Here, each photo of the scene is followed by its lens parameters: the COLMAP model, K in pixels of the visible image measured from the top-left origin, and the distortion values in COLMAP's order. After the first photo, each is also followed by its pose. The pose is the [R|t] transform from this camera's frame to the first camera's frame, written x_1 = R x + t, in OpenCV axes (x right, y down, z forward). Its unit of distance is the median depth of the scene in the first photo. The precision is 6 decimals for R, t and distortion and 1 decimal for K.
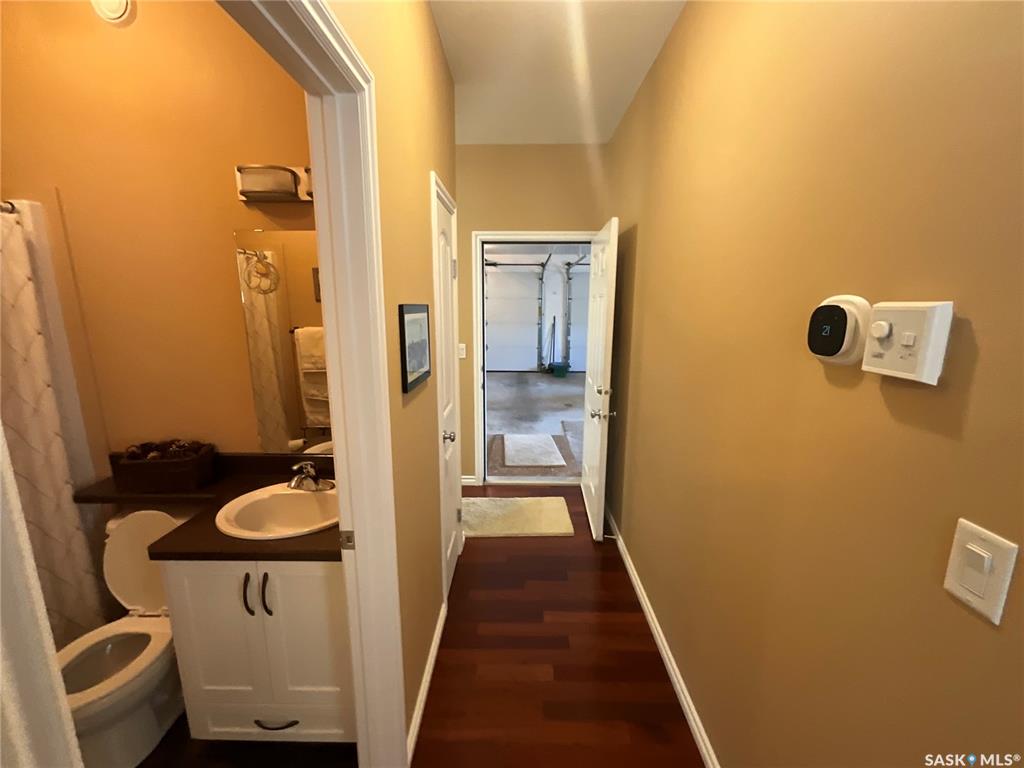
lens RADIAL K [[417.1, 0, 514.1], [0, 417.1, 386.0], [0, 0, 1]] dist [0.001232, -0.000584]
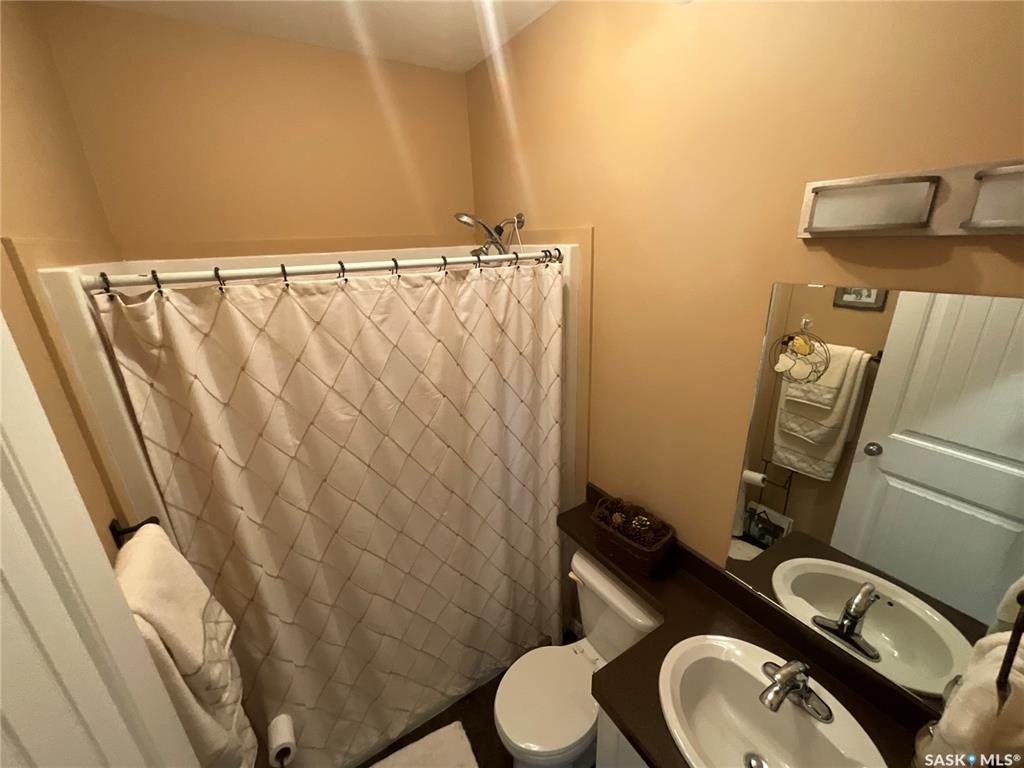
lens RADIAL K [[416.6, 0, 513.9], [0, 416.6, 385.1], [0, 0, 1]] dist [0.001548, 0.000287]
pose [[0.549952, 0.256183, -0.794936, -0.192017], [-0.122684, 0.966250, 0.226517, -0.180572], [0.826137, -0.027047, 0.562820, 0.169754]]
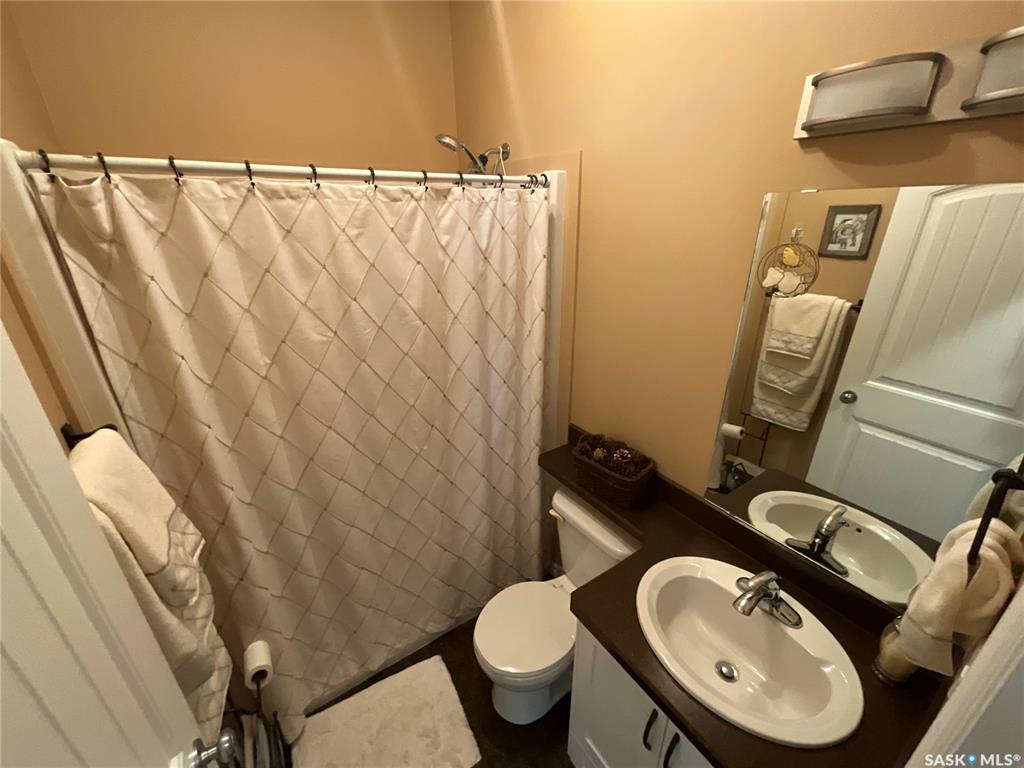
lens RADIAL K [[417.1, 0, 514.1], [0, 417.1, 386.0], [0, 0, 1]] dist [0.001232, -0.000584]
pose [[0.577370, 0.307667, -0.756297, -0.184942], [-0.145808, 0.950249, 0.275256, -0.121655], [0.803358, -0.048651, 0.593506, 0.175762]]
